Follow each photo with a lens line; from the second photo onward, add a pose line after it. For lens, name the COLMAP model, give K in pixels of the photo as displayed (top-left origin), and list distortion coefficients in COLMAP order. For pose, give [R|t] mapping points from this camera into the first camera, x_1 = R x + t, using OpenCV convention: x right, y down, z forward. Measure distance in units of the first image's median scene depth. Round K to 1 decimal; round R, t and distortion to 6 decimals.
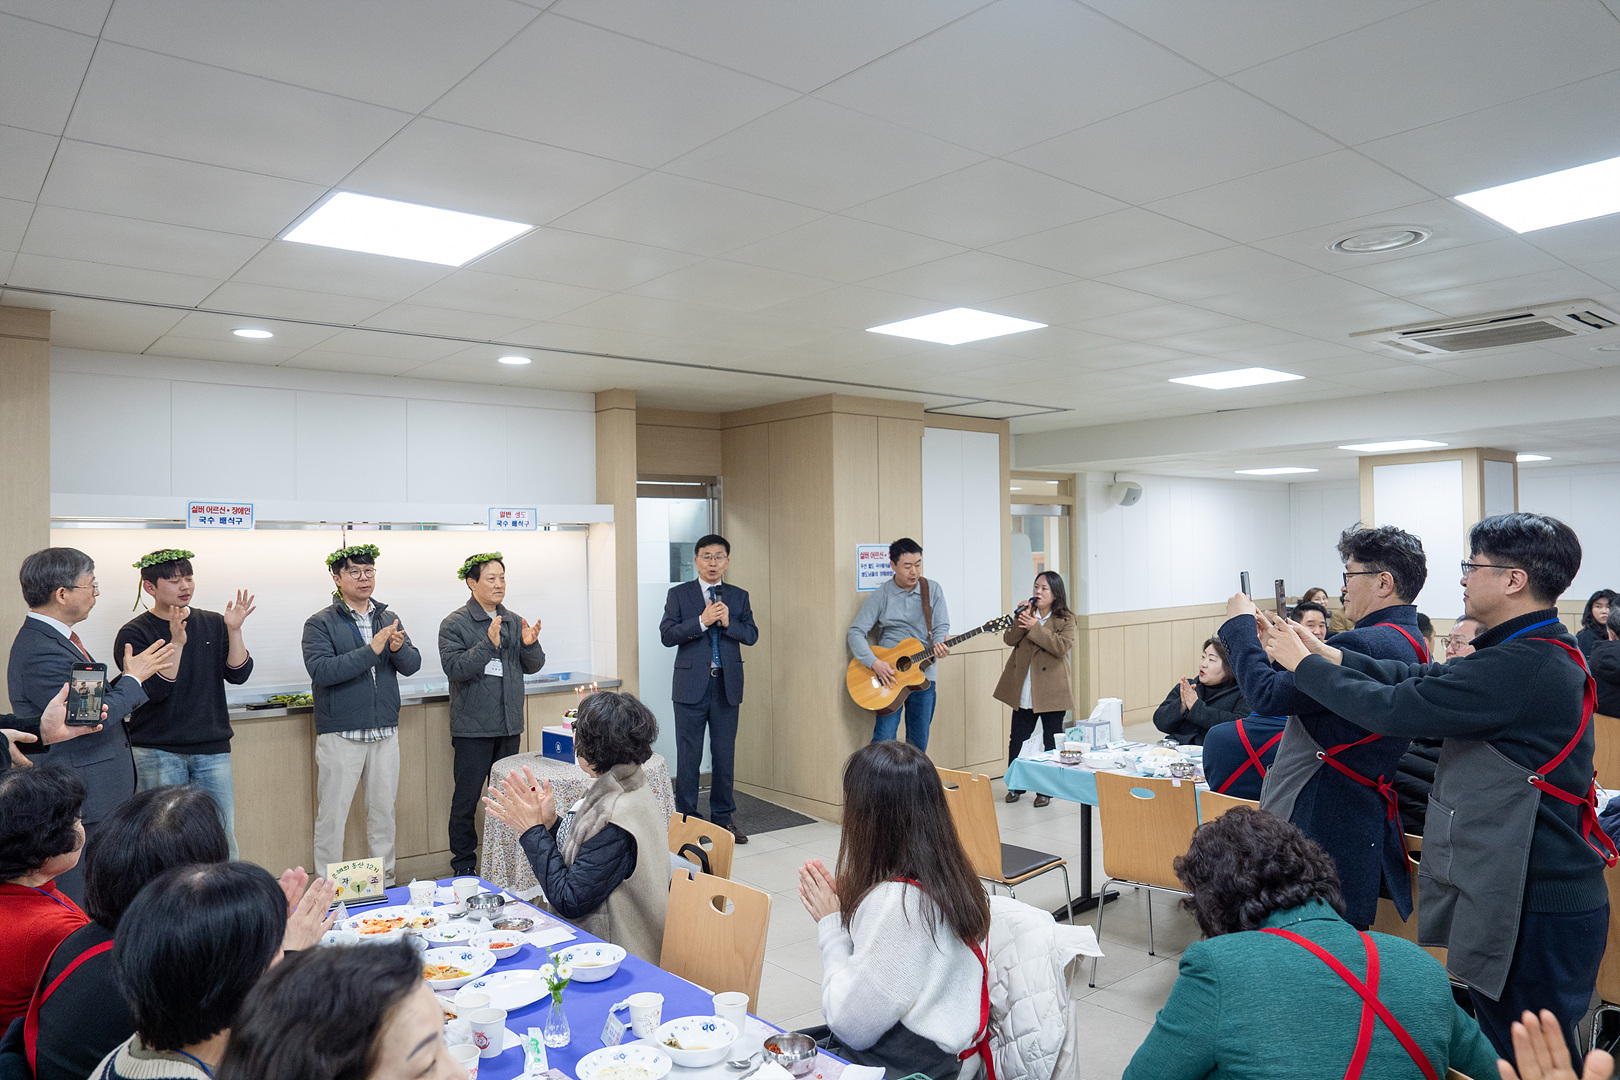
lens RADIAL K [[1147.9, 0, 810.0], [0, 1147.9, 540.0], [0, 0, 1]] dist [0.001252, 0.000407]
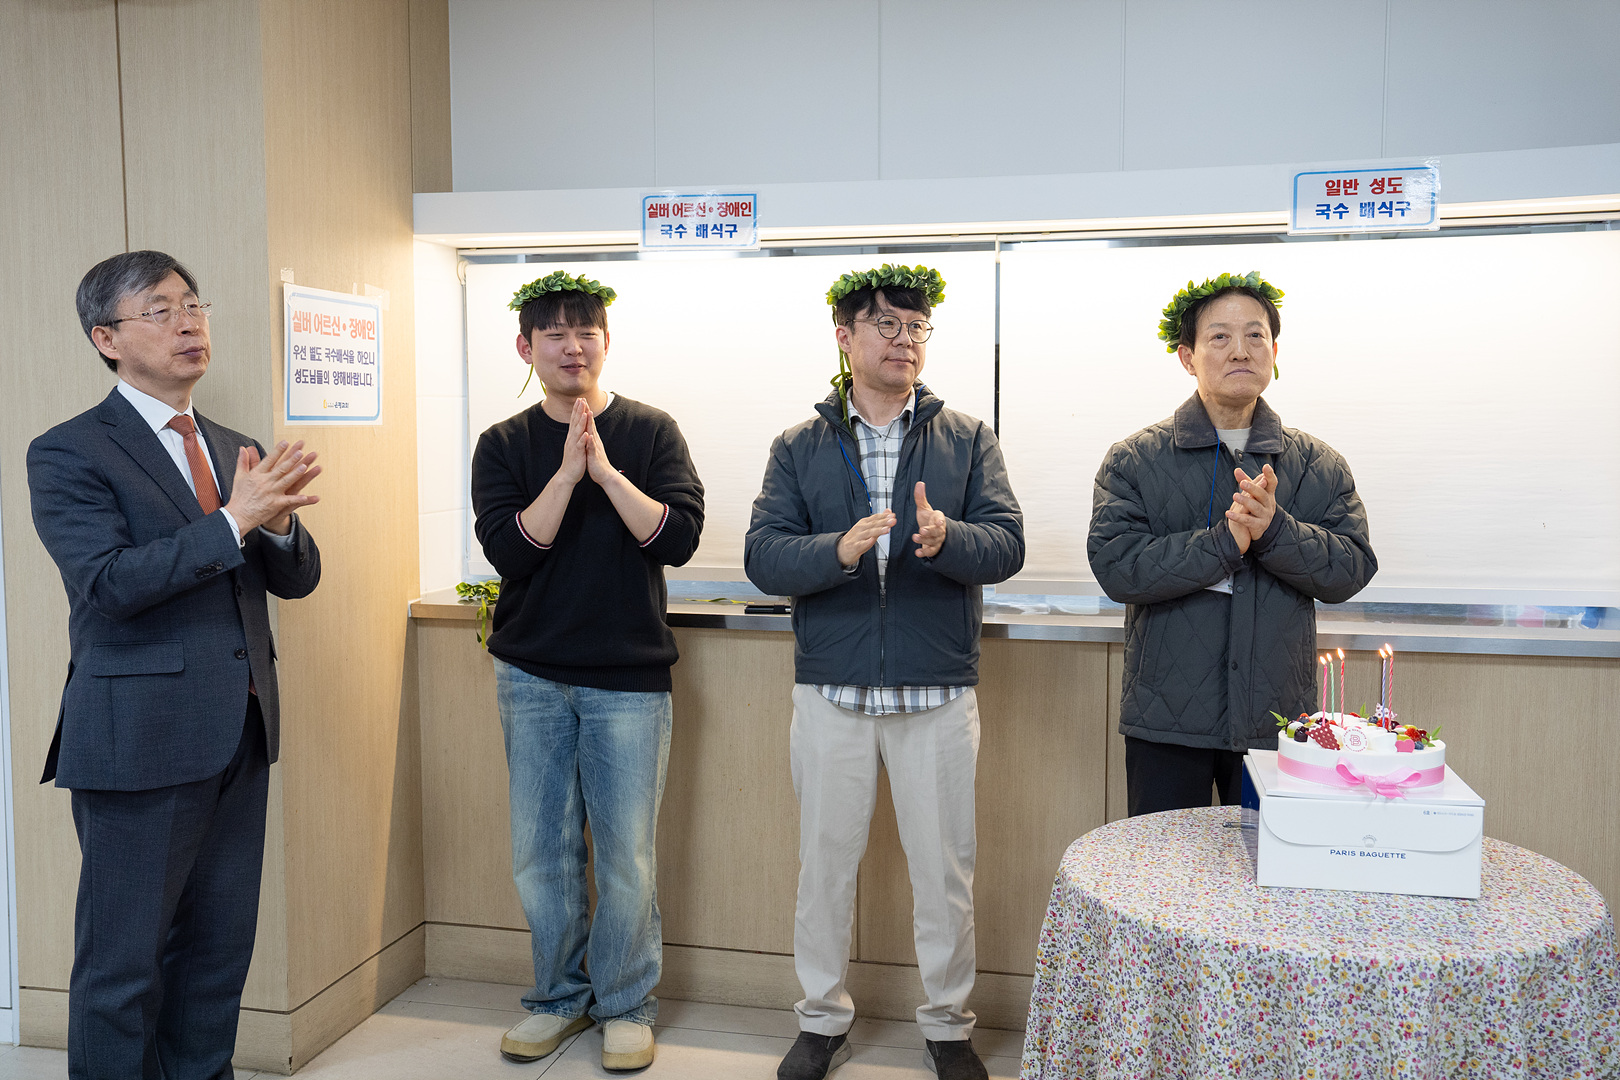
lens RADIAL K [[1563.4, 0, 810.0], [0, 1563.4, 540.0], [0, 0, 1]] dist [-0.015962, 0.121204]
pose [[0.566033, 0.072337, -0.821202, 0.082438], [0.000169, 0.996133, 0.087863, 0.056887], [0.824382, -0.049872, 0.563832, 0.641818]]
